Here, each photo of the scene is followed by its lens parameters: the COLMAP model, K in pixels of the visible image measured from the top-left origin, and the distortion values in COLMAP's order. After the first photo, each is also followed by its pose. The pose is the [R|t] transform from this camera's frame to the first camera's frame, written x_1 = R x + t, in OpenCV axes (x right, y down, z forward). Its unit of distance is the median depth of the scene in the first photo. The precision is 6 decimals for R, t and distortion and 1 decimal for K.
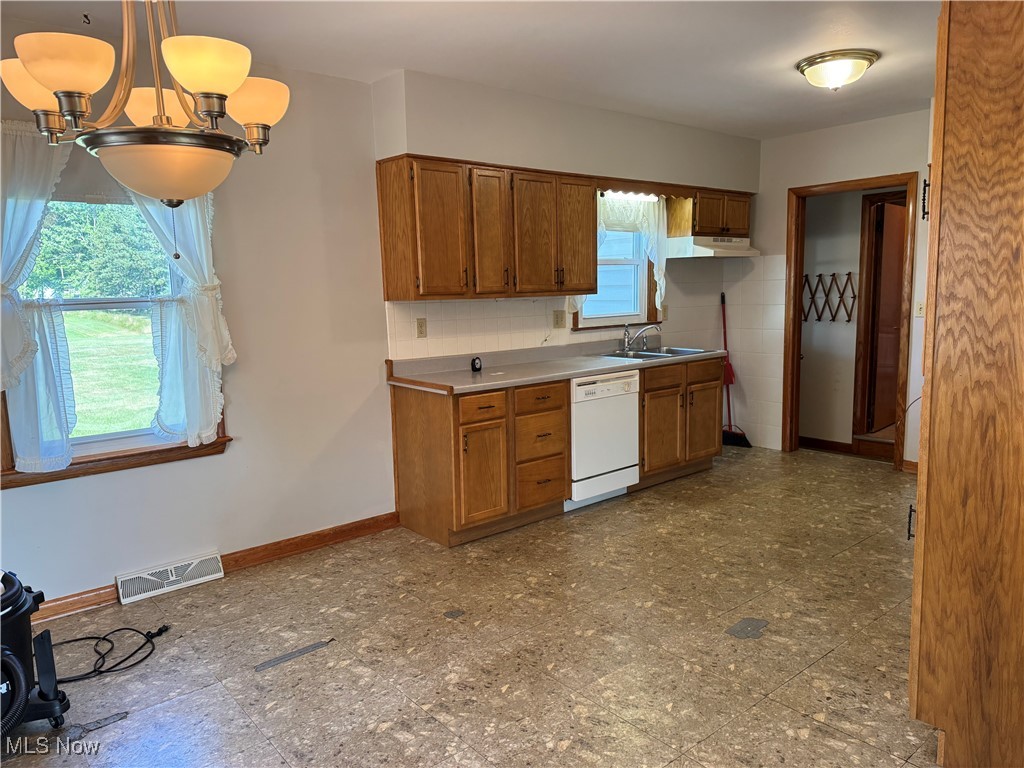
lens RADIAL K [[715.1, 0, 512.0], [0, 715.1, 384.0], [0, 0, 1]] dist [0.098646, -0.112477]
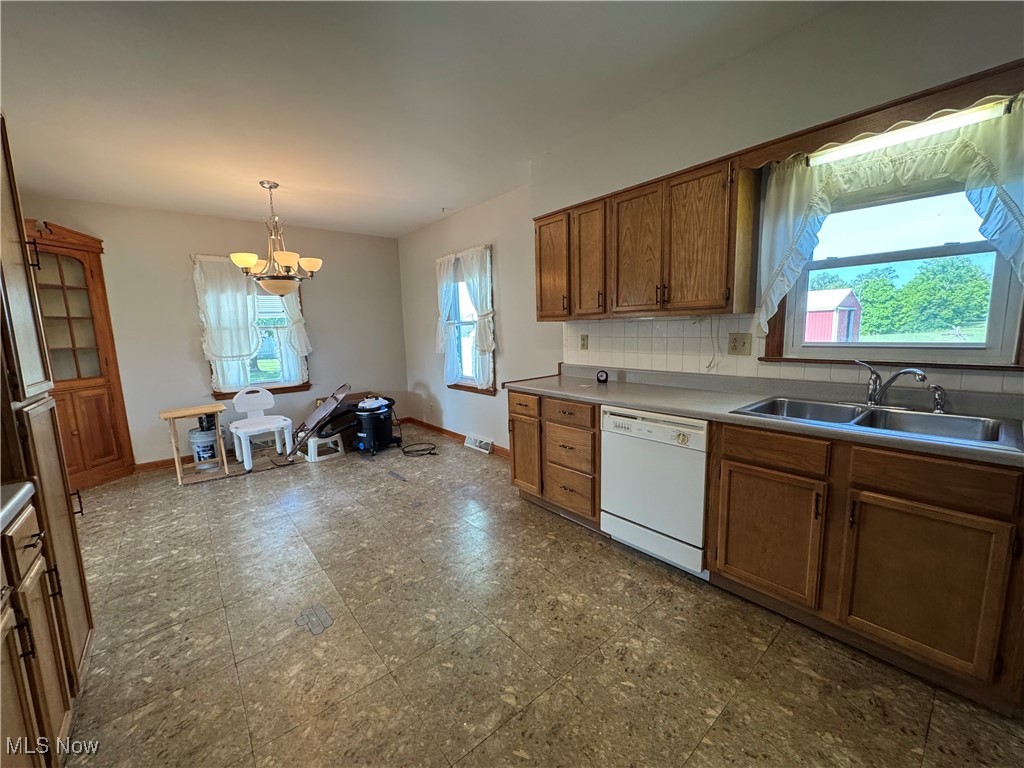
lens RADIAL K [[404.6, 0, 512.0], [0, 404.6, 384.0], [0, 0, 1]] dist [0.000825, -0.000160]
pose [[0.001204, 0.161380, -0.986892, 0.624879], [-0.108130, 0.981127, 0.160306, -0.109752], [0.994136, 0.106520, 0.018631, 0.883342]]
